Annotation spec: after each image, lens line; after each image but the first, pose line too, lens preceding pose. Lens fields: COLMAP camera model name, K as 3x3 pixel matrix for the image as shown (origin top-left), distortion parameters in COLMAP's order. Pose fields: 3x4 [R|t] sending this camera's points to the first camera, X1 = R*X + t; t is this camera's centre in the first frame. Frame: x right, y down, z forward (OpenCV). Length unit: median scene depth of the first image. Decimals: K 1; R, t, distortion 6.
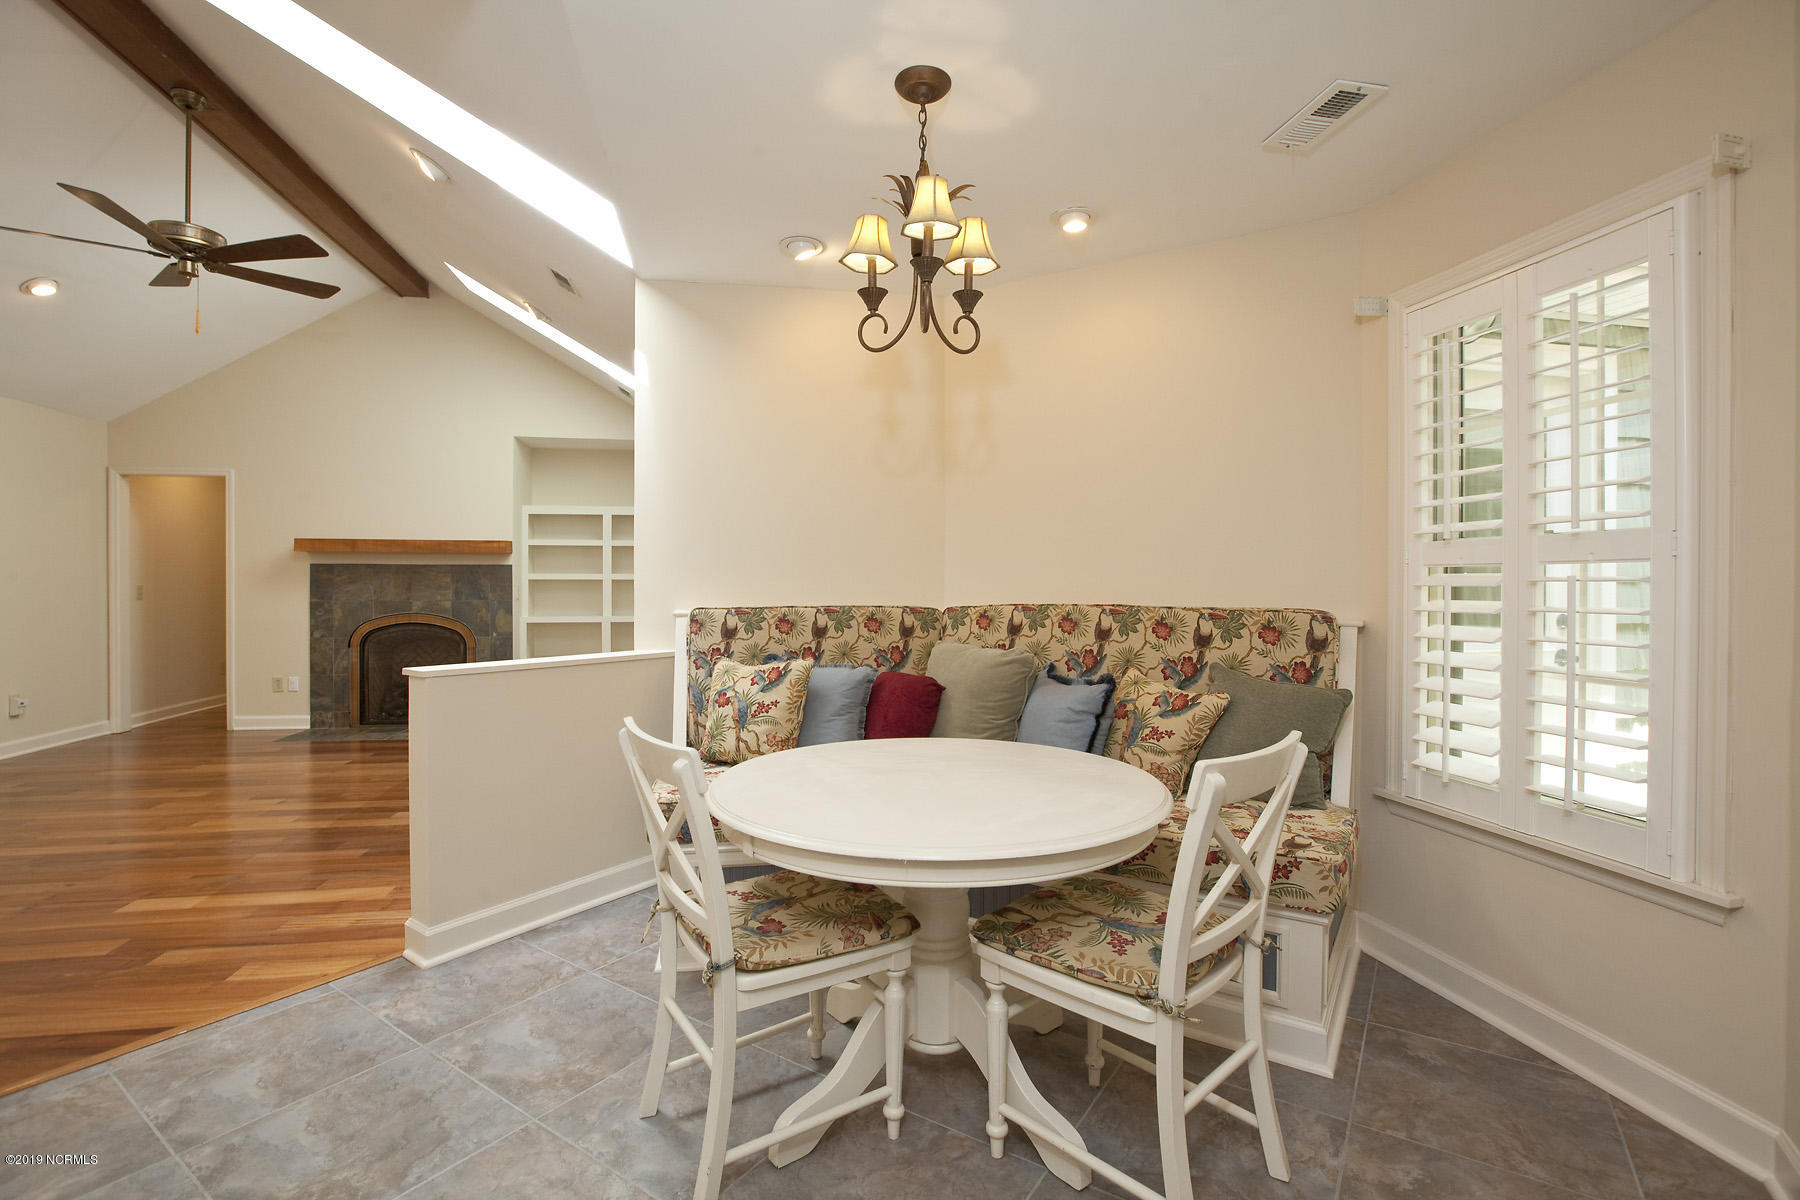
lens RADIAL K [[821.0, 0, 899.8], [0, 821.0, 587.0], [0, 0, 1]] dist [-0.049662, 0.014523]
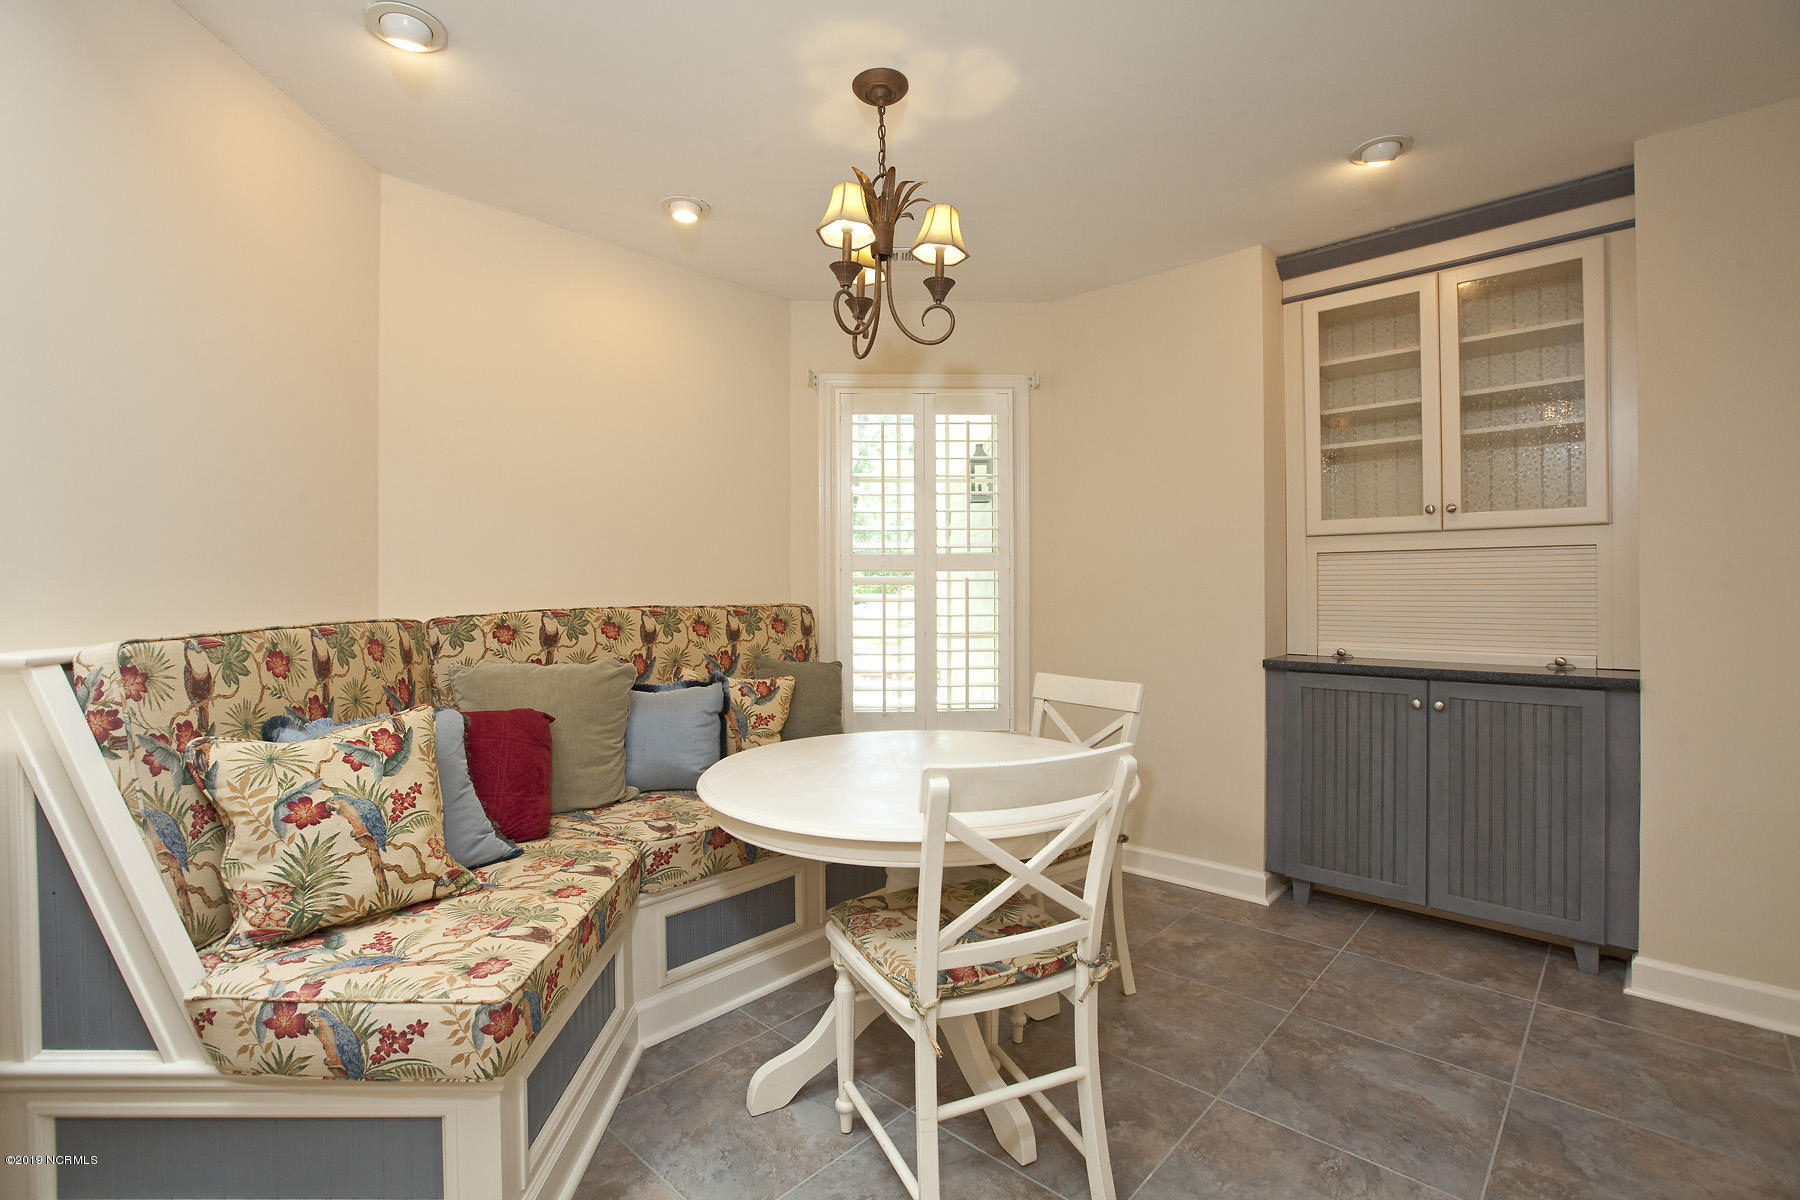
lens RADIAL K [[821.0, 0, 885.9], [0, 821.0, 587.1], [0, 0, 1]] dist [-0.049662, 0.014523]
pose [[0.174650, -0.007357, 0.984603, -0.311883], [0.003095, 0.999971, 0.006923, -0.003119], [-0.984626, 0.001839, 0.174668, 0.264894]]
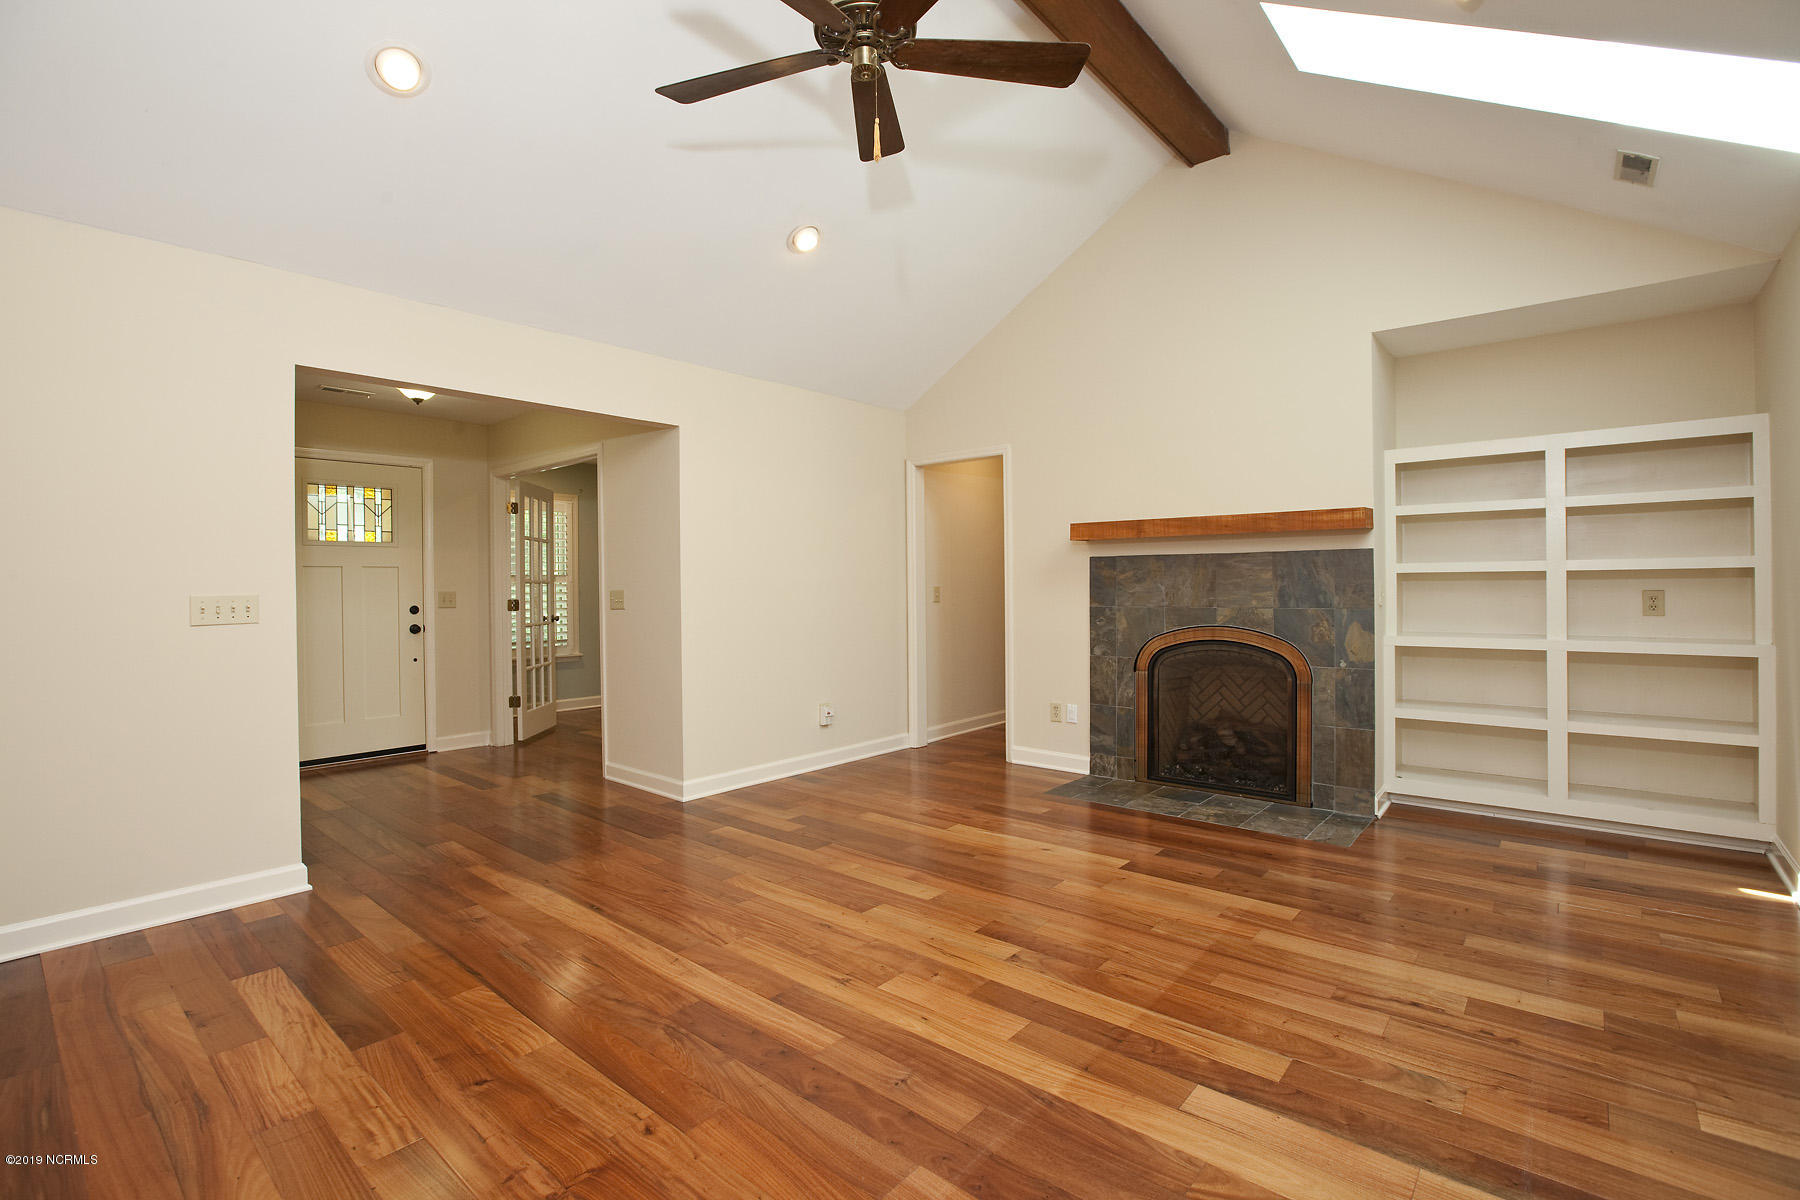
lens RADIAL K [[821.0, 0, 898.6], [0, 821.0, 593.0], [0, 0, 1]] dist [-0.049662, 0.014523]
pose [[0.618602, -0.000807, -0.785704, -0.251686], [0.007067, 0.999965, 0.004537, 0.000113], [0.785672, -0.008359, 0.618586, 0.400077]]
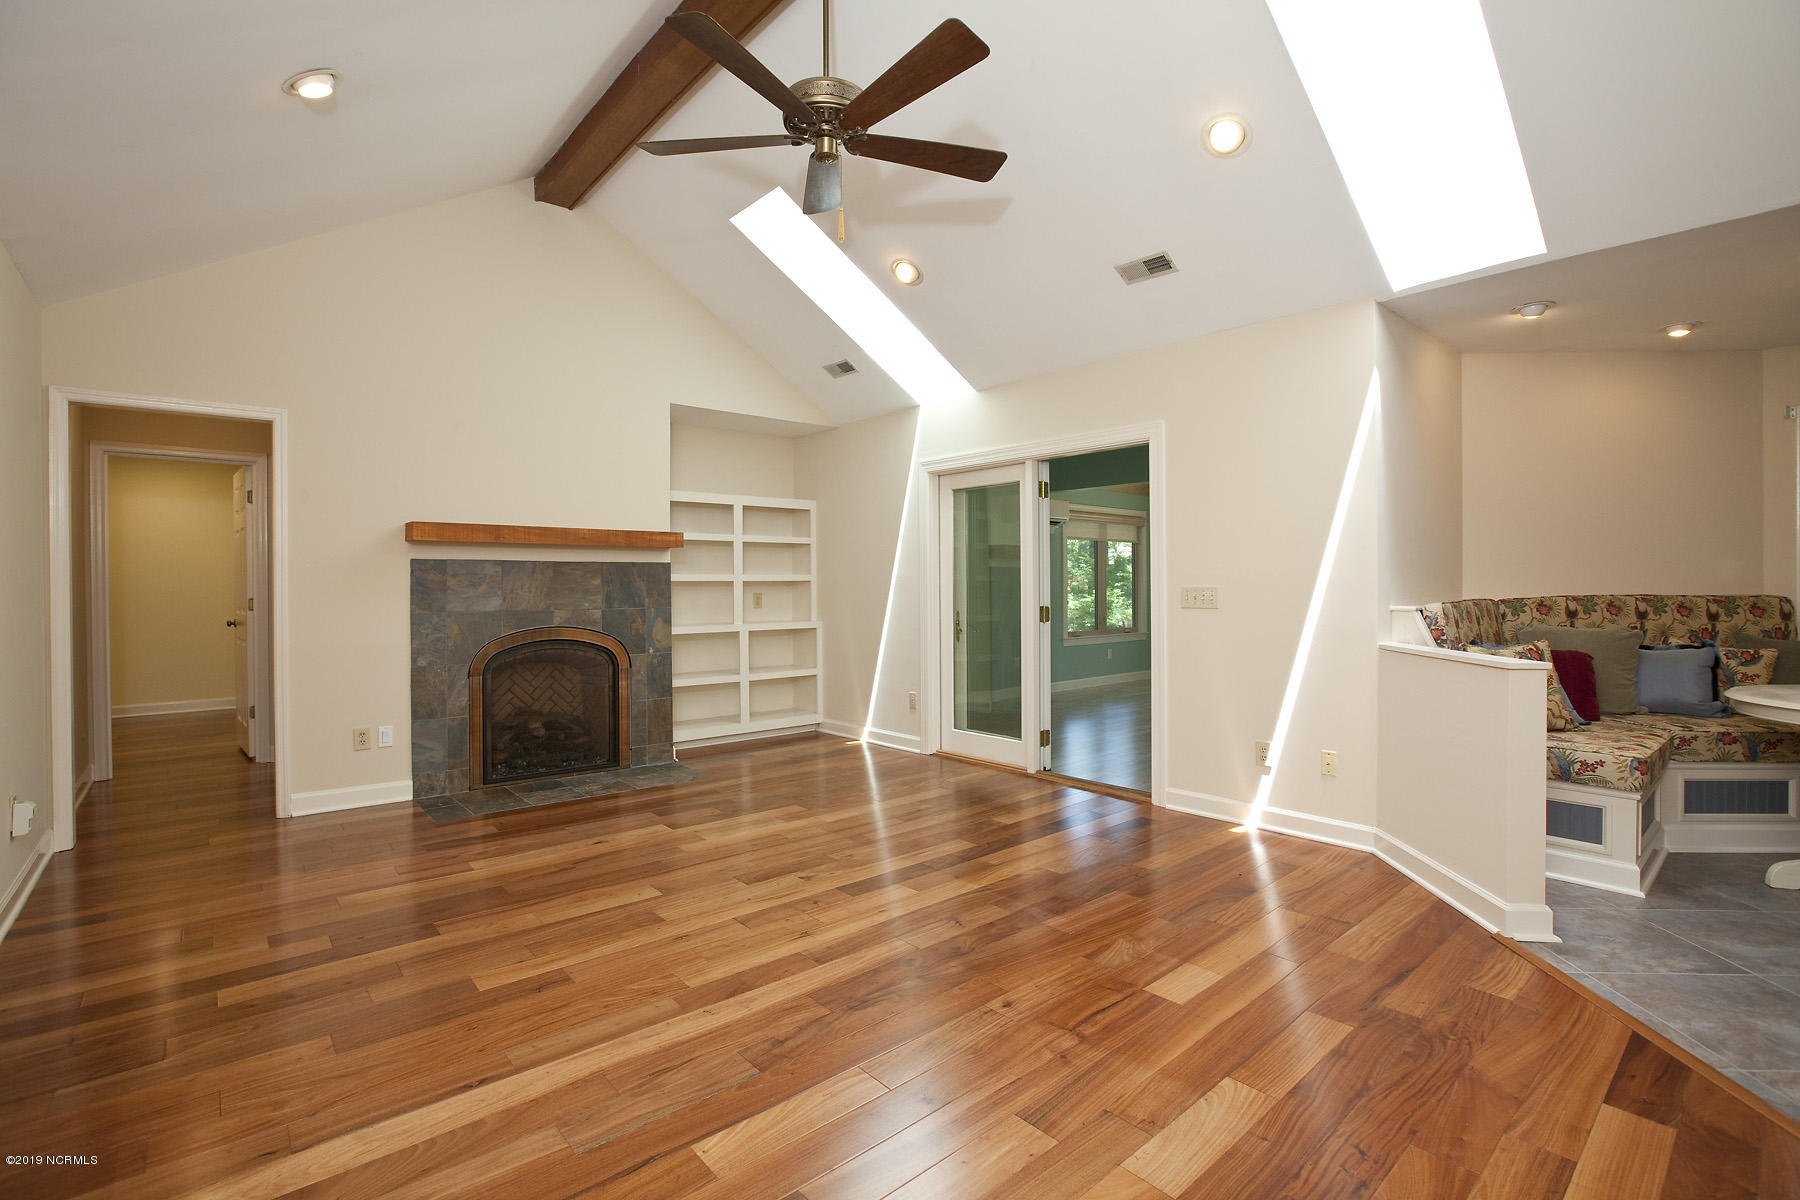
lens RADIAL K [[821.0, 0, 895.5], [0, 821.0, 591.6], [0, 0, 1]] dist [-0.049662, 0.014523]
pose [[0.869771, -0.010196, 0.493350, -0.754063], [0.008730, 0.999948, 0.005276, -0.001108], [-0.493378, -0.000282, 0.869815, 0.206358]]
